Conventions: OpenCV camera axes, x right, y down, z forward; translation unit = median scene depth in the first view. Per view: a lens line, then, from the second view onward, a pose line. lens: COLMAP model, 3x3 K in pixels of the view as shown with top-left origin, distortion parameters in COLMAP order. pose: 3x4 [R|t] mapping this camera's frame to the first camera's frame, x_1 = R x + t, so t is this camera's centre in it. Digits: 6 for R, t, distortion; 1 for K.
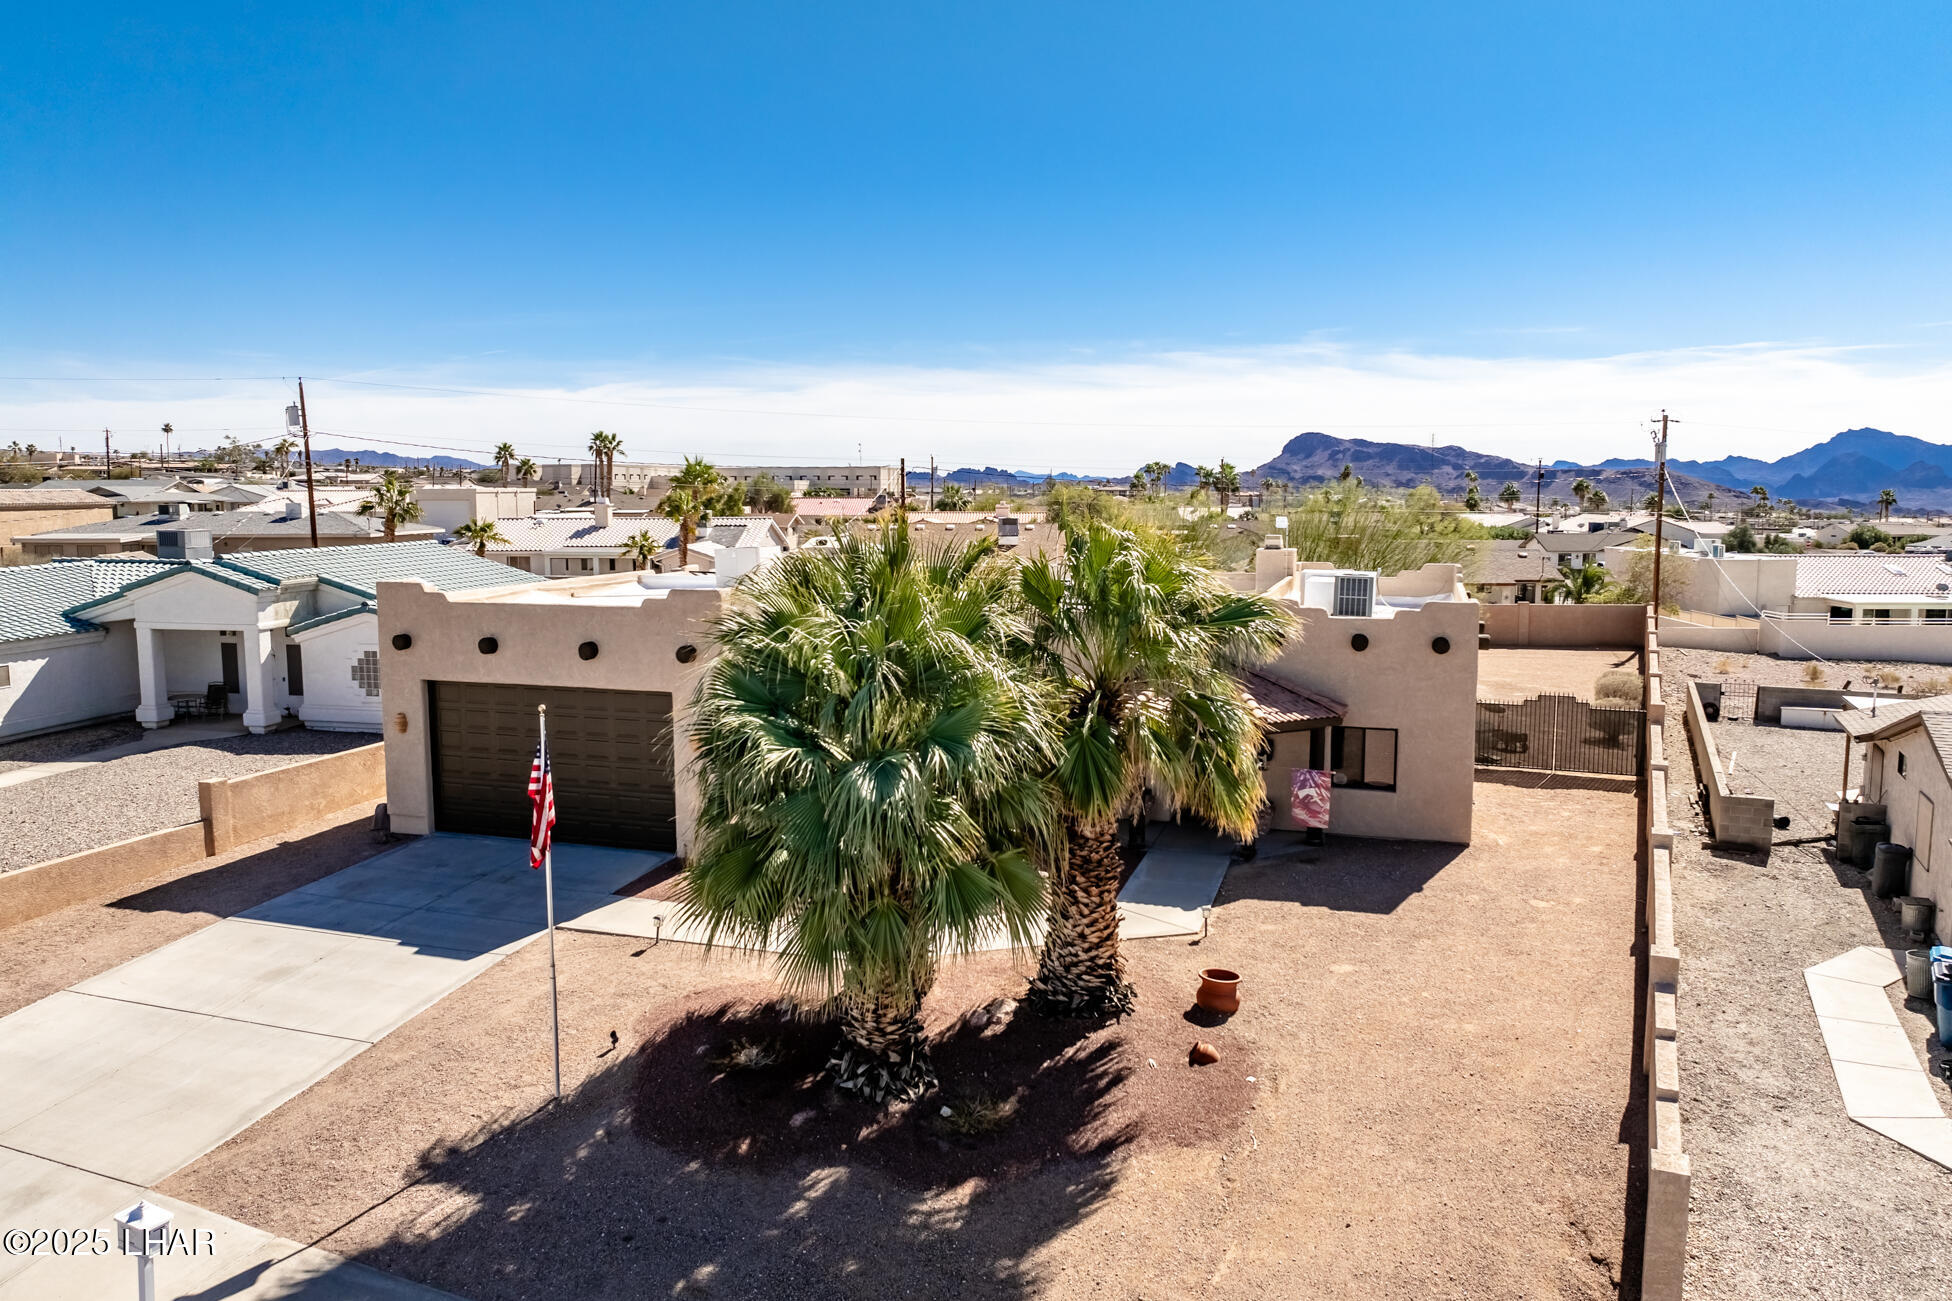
lens RADIAL K [[1369.0, 0, 975.9], [0, 1369.0, 631.9], [0, 0, 1]] dist [-0.038338, -0.001415]
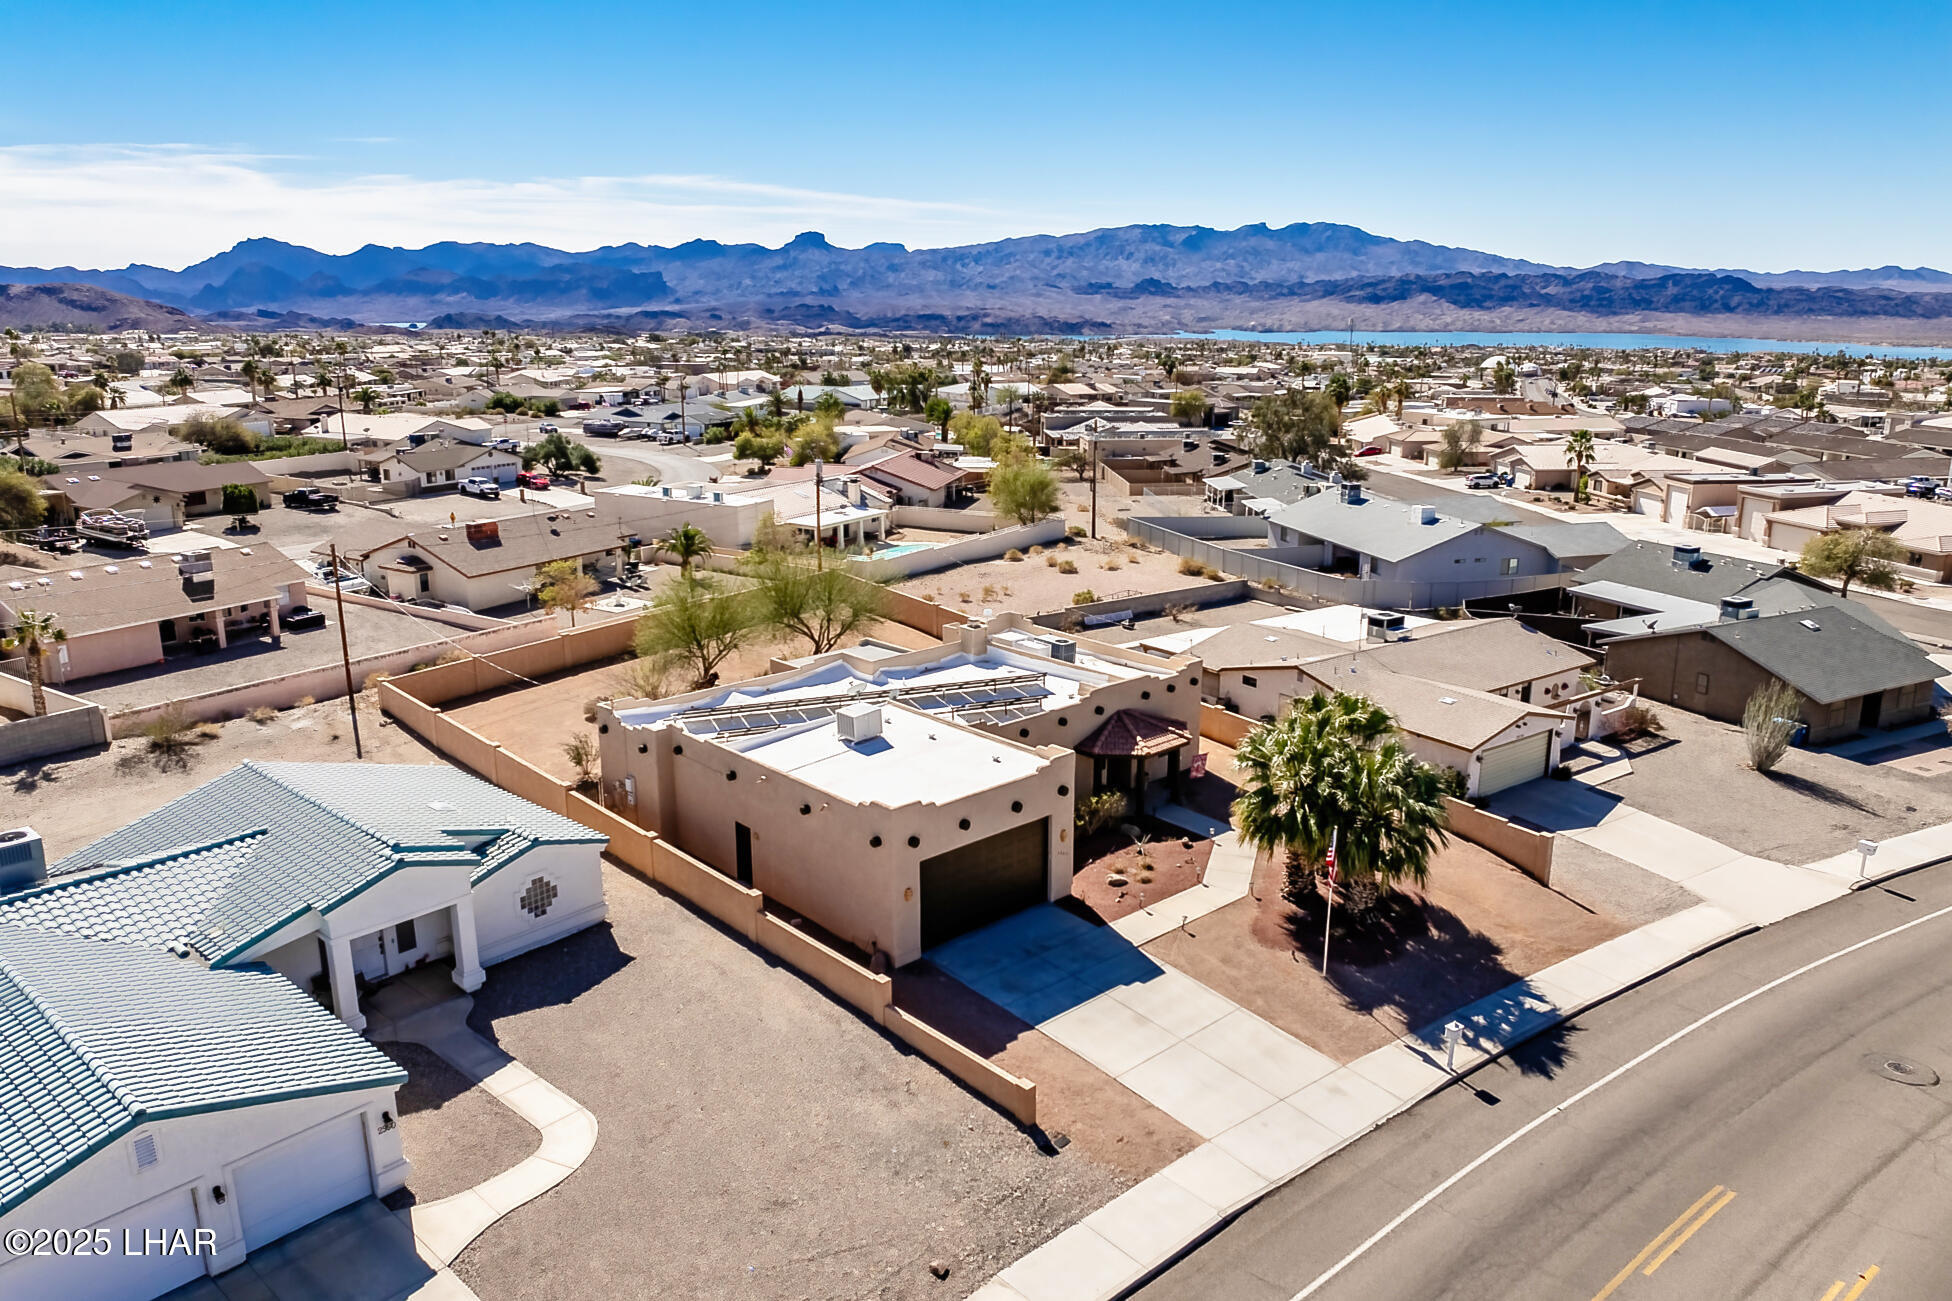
lens RADIAL K [[1374.7, 0, 980.4], [0, 1374.7, 627.6], [0, 0, 1]] dist [-0.037283, -0.001461]
pose [[0.495172, -0.204373, 0.844415, -1.668853], [0.090100, 0.978777, 0.184058, -0.511146], [-0.864110, -0.015059, 0.503077, 0.191615]]
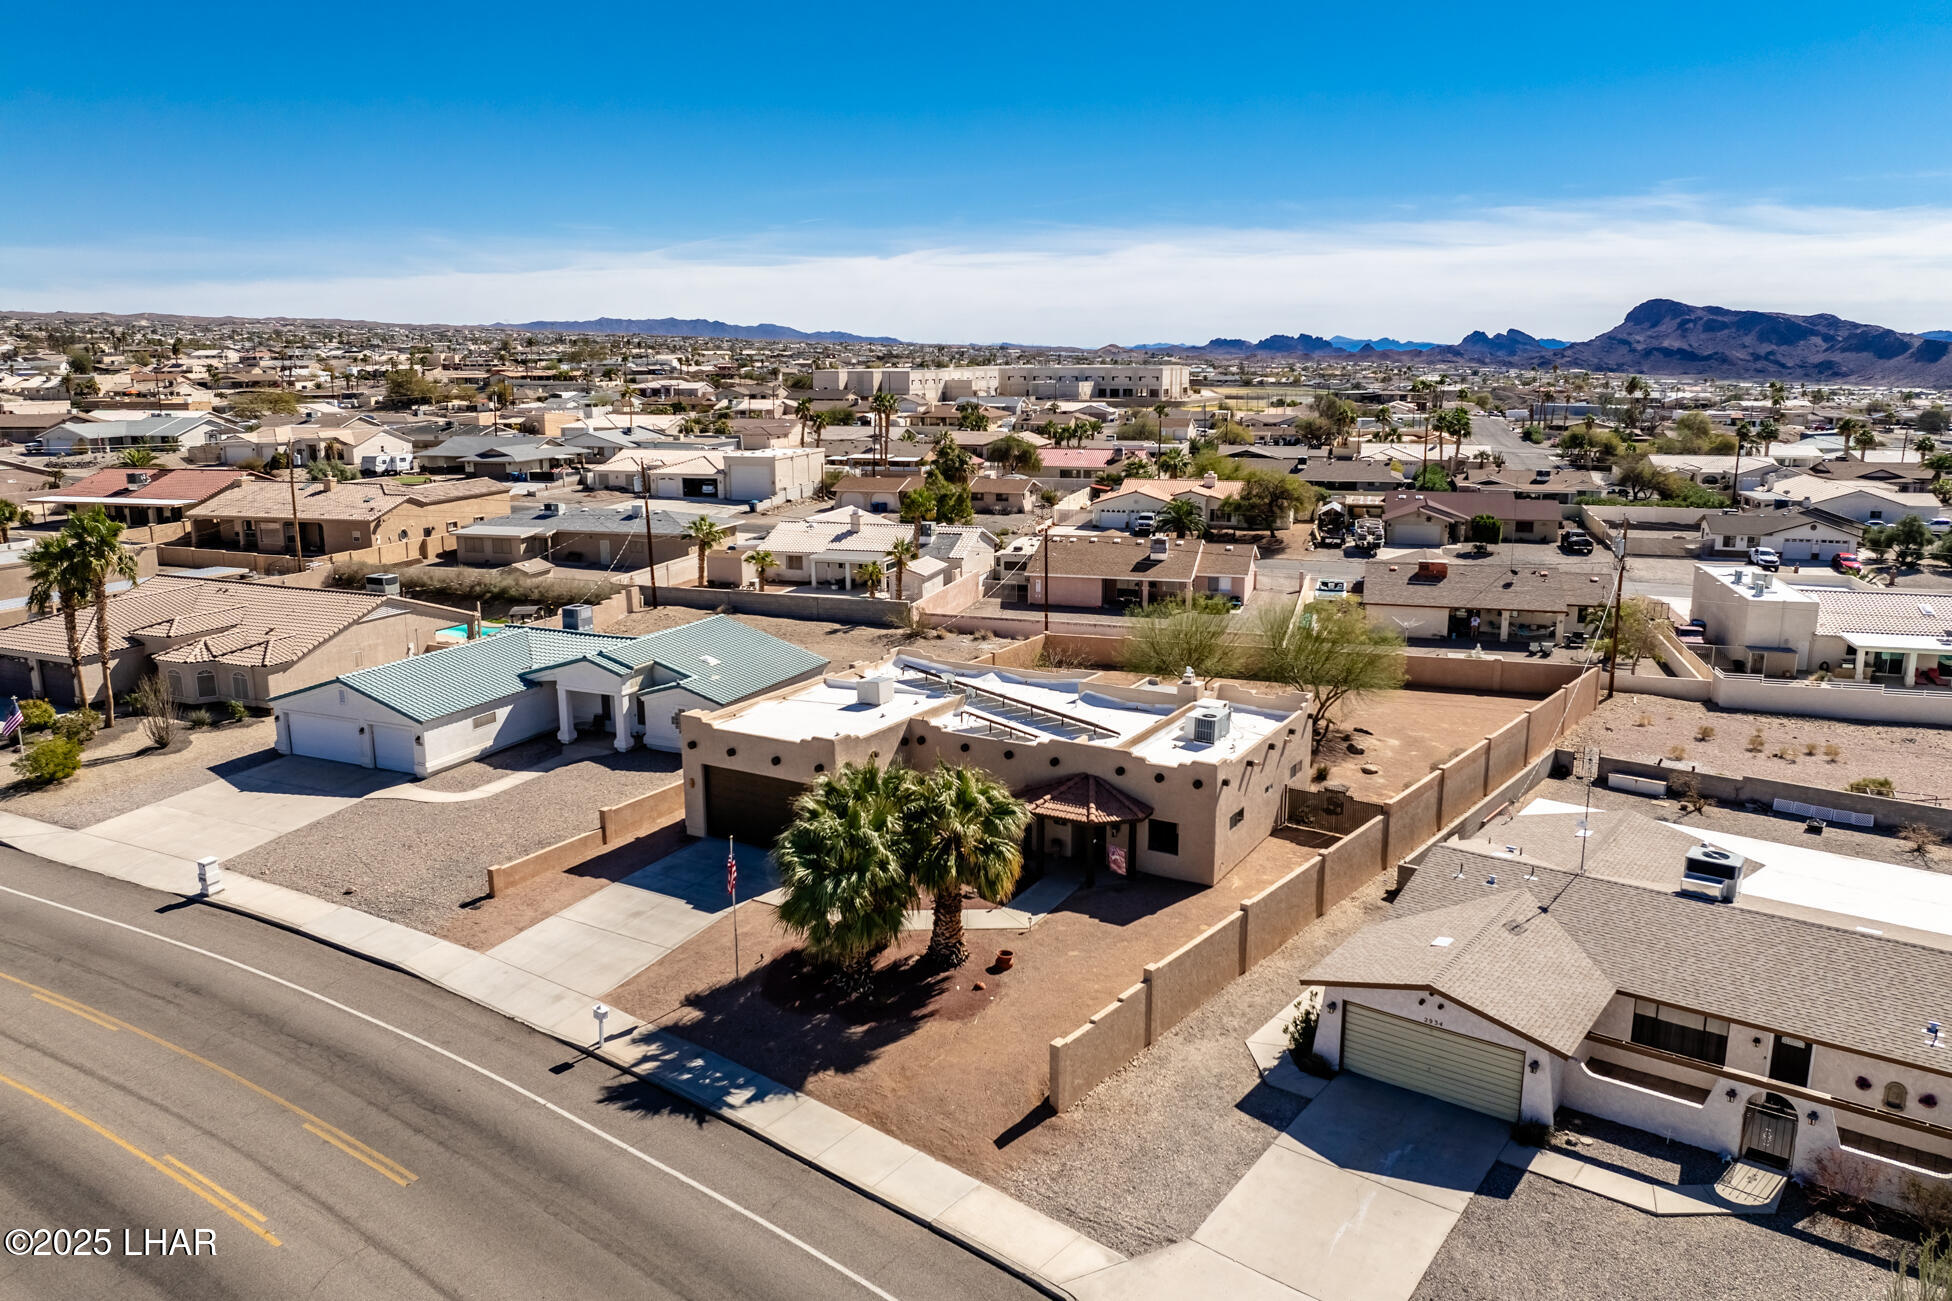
lens RADIAL K [[1367.9, 0, 976.2], [0, 1367.9, 613.5], [0, 0, 1]] dist [-0.034592, -0.002194]
pose [[0.975403, 0.038356, -0.217066, 0.445750], [-0.020433, 0.996238, 0.084218, -0.384047], [0.219480, -0.077711, 0.972517, -0.912582]]
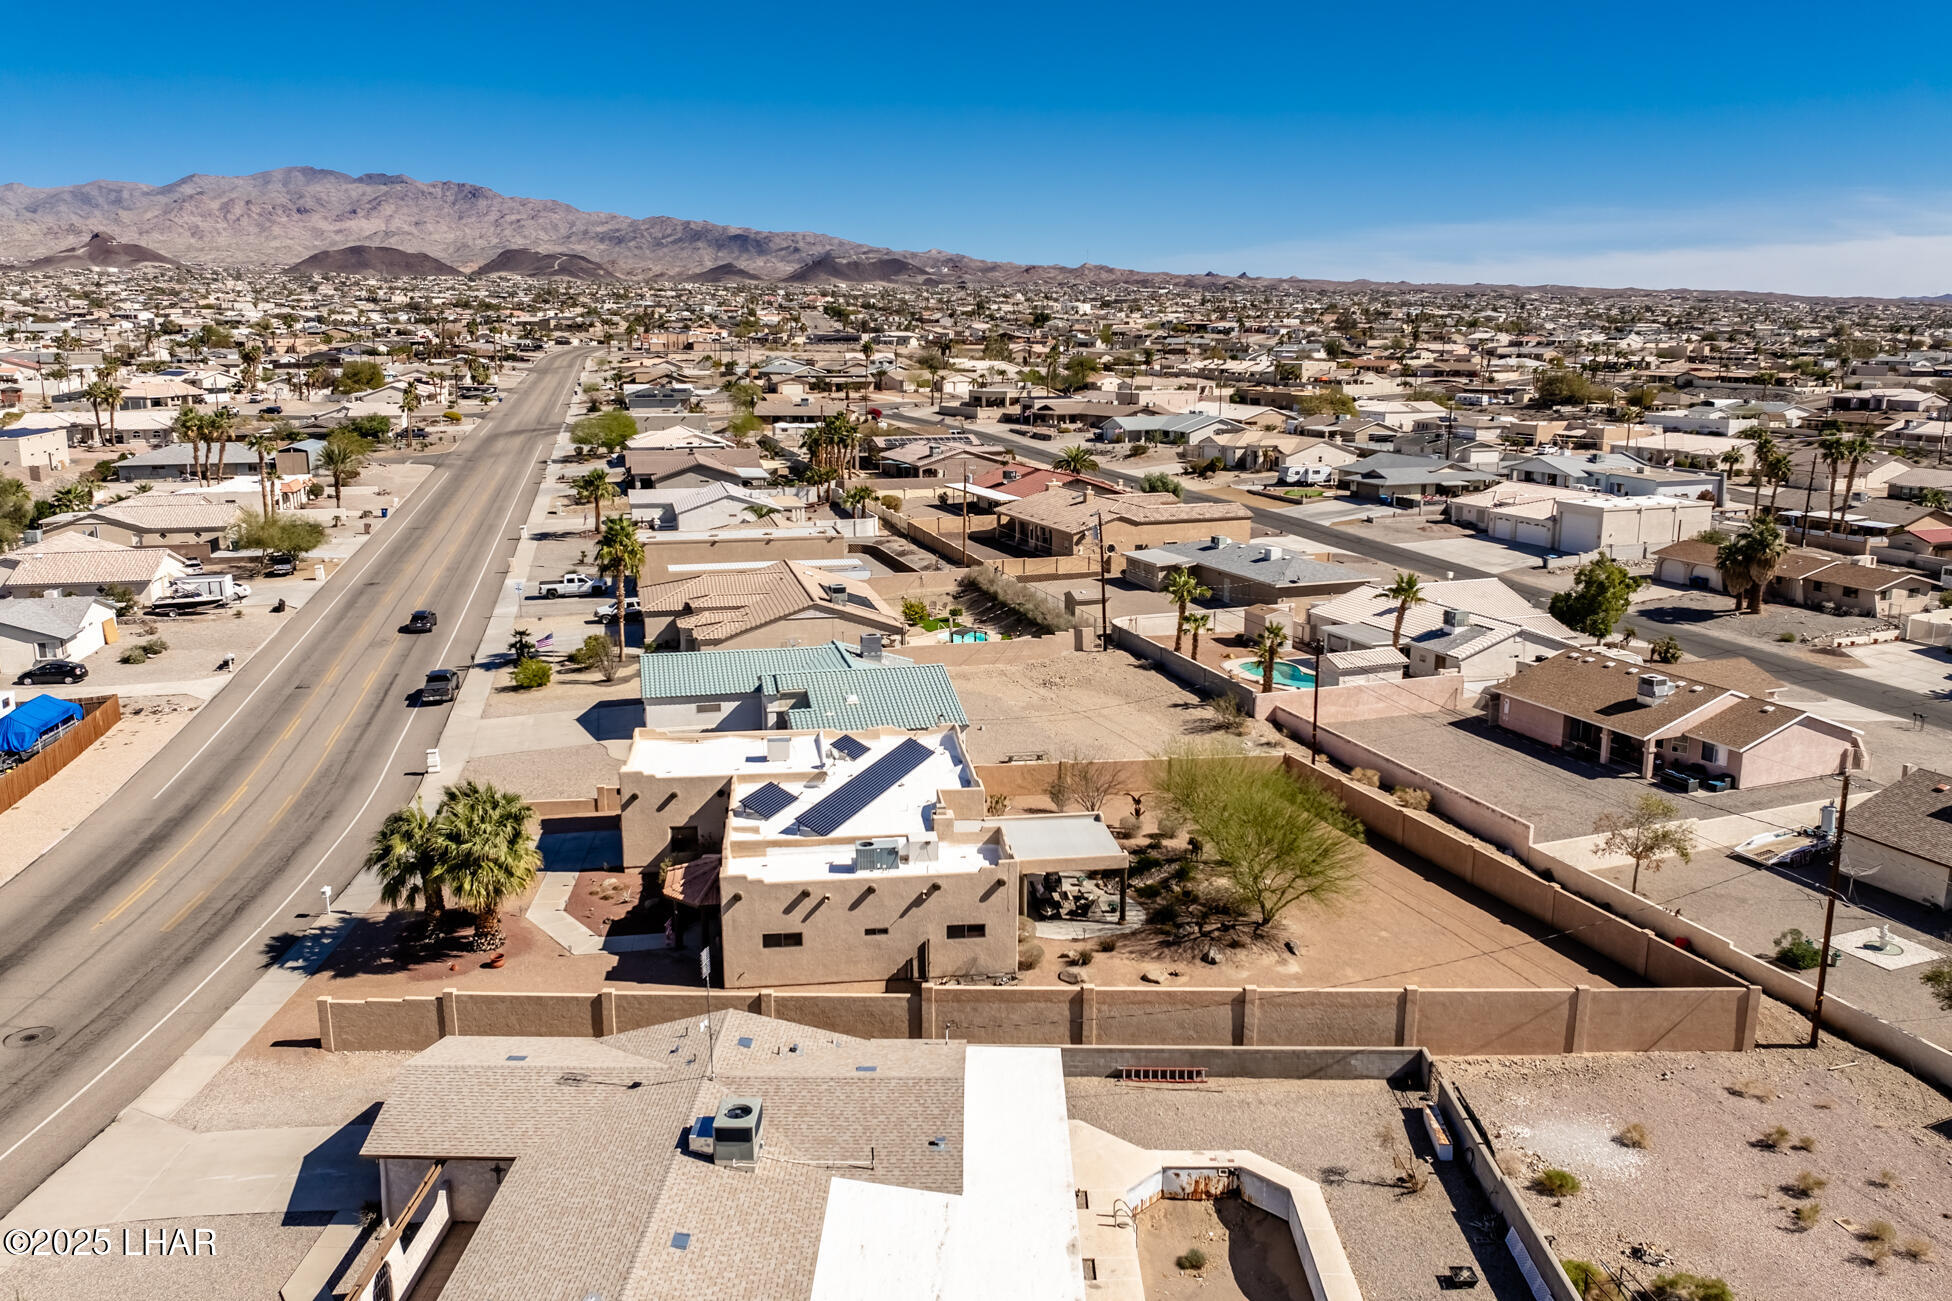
lens RADIAL K [[1465.6, 0, 976.0], [0, 1465.6, 650.5], [0, 0, 1]] dist [-0.036913, -0.004837]
pose [[0.422434, 0.195436, -0.885073, 2.381547], [-0.097393, 0.980611, 0.170048, -0.754038], [0.901146, 0.014366, 0.433277, 0.392344]]
